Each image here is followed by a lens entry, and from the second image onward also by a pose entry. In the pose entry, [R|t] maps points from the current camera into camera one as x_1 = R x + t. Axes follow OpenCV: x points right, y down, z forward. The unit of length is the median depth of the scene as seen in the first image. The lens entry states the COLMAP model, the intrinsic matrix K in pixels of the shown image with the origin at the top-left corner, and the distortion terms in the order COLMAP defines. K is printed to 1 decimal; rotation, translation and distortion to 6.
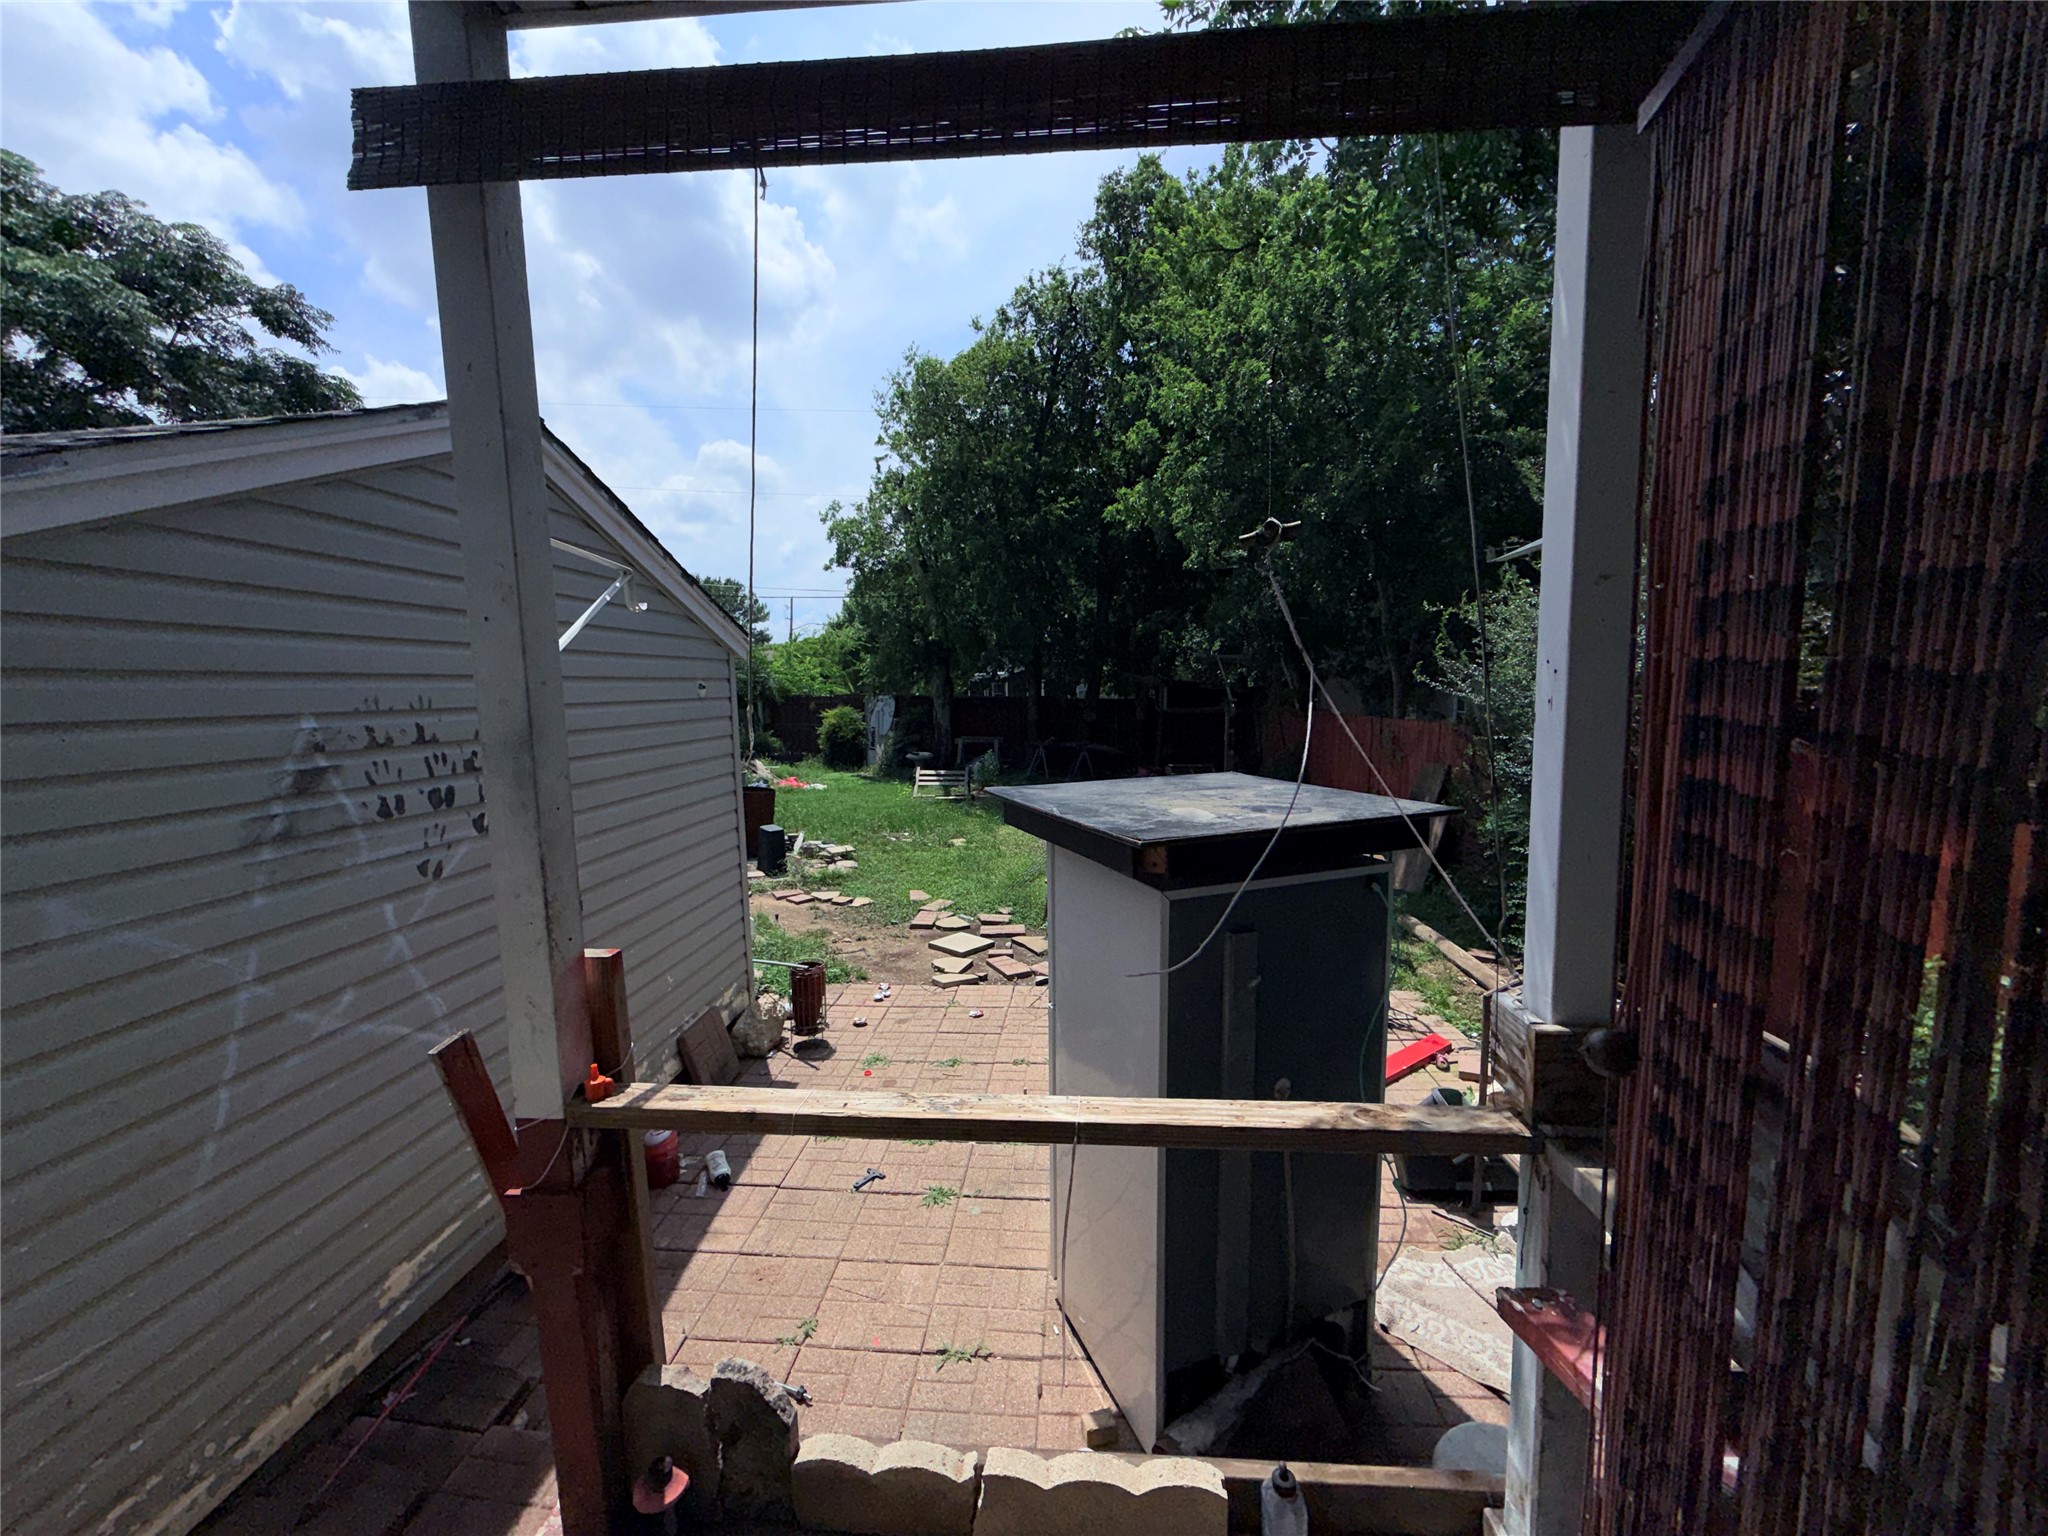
lens RADIAL K [[815.2, 0, 1027.6], [0, 815.2, 776.9], [0, 0, 1]] dist [-0.000054, 0.000831]
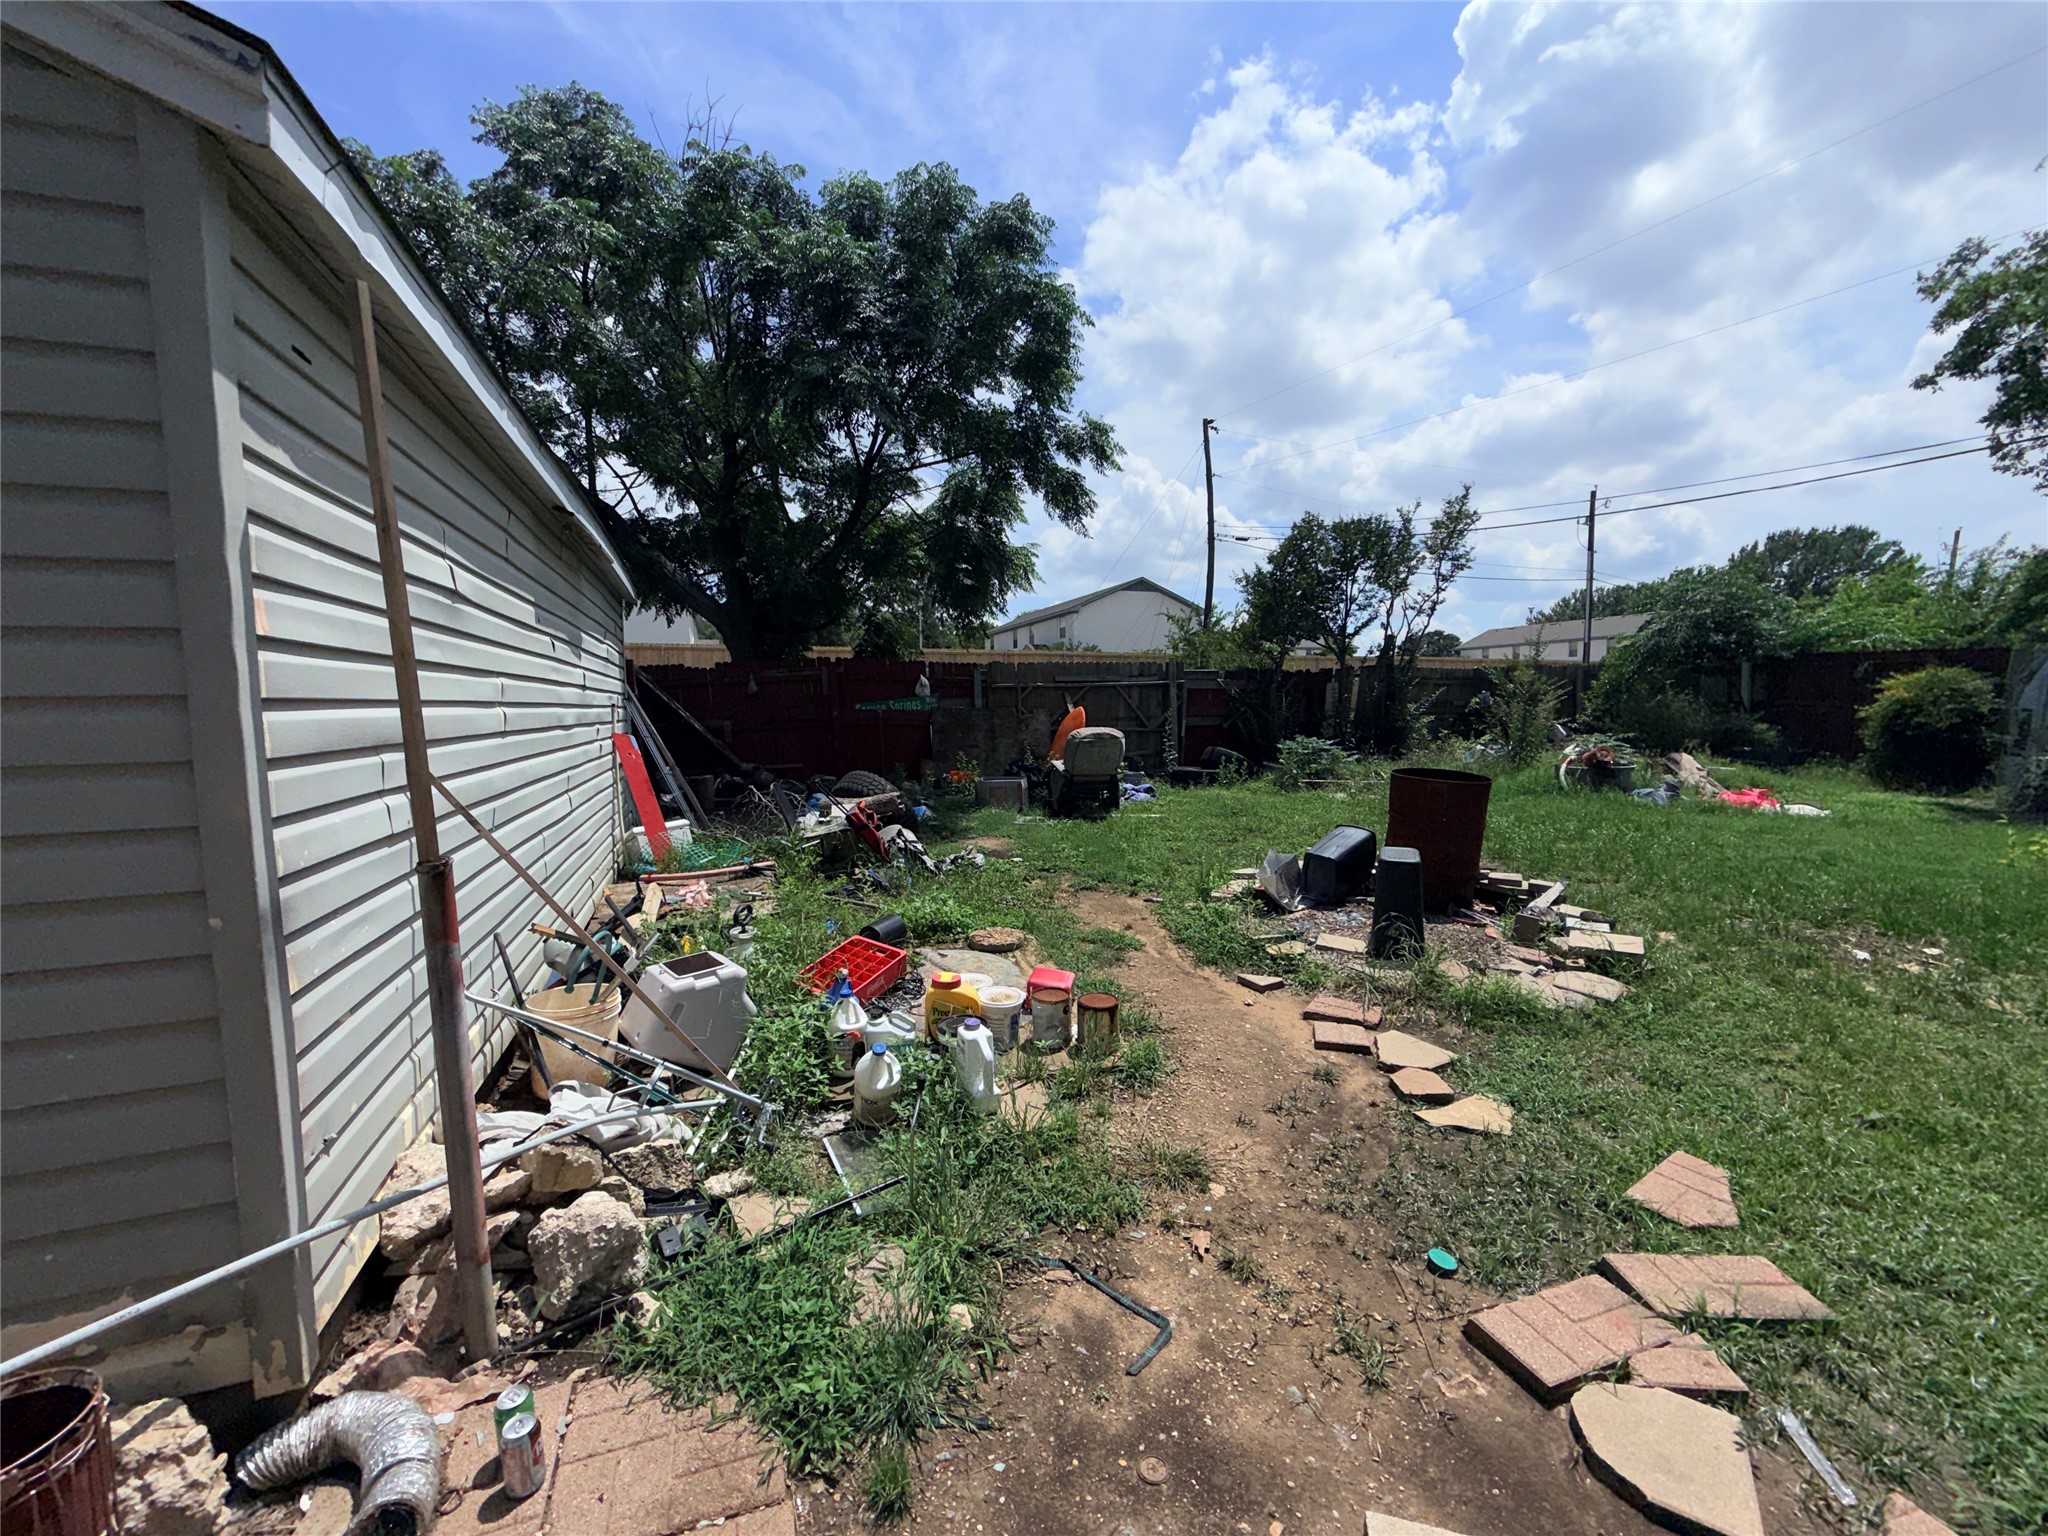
lens RADIAL K [[815.2, 0, 1022.0], [0, 815.2, 771.6], [0, 0, 1]] dist [-0.000054, 0.000831]
pose [[0.412263, 0.089567, -0.906652, 0.009424], [-0.095752, 0.993904, 0.054647, 0.013200], [0.906019, 0.064284, 0.418326, 0.686844]]
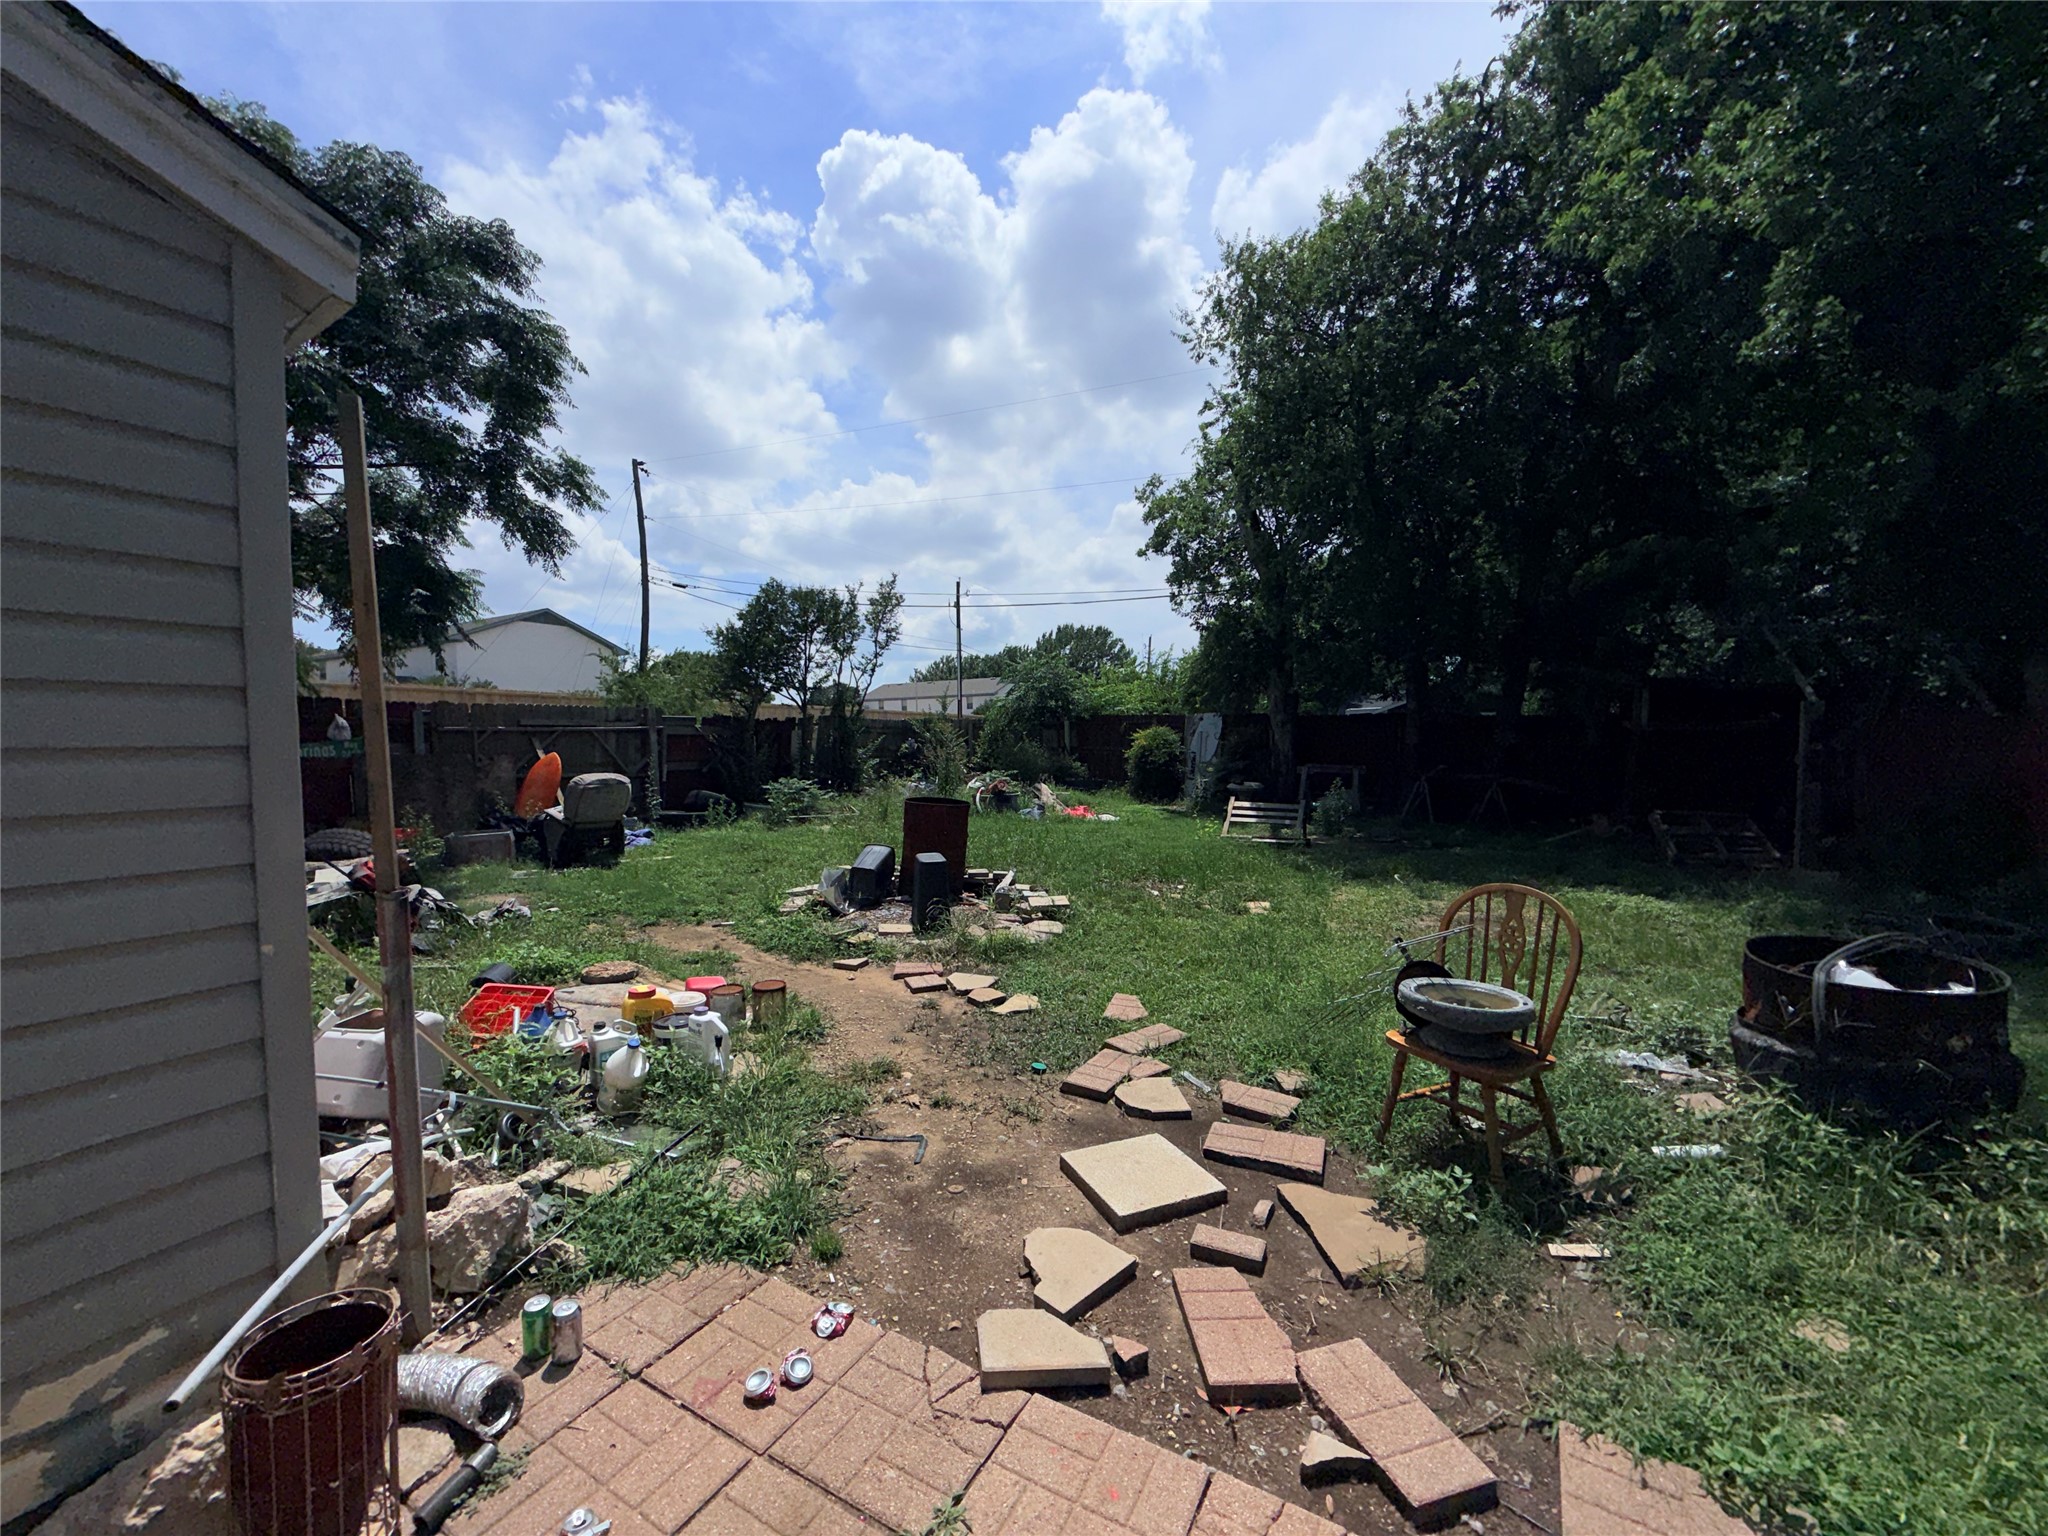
lens RADIAL K [[815.2, 0, 1026.3], [0, 815.2, 775.5], [0, 0, 1]] dist [-0.000054, 0.000831]
pose [[0.901446, 0.028203, -0.431972, 0.027665], [-0.055152, 0.997226, -0.049984, 0.029697], [0.429364, 0.068881, 0.900501, 0.510825]]
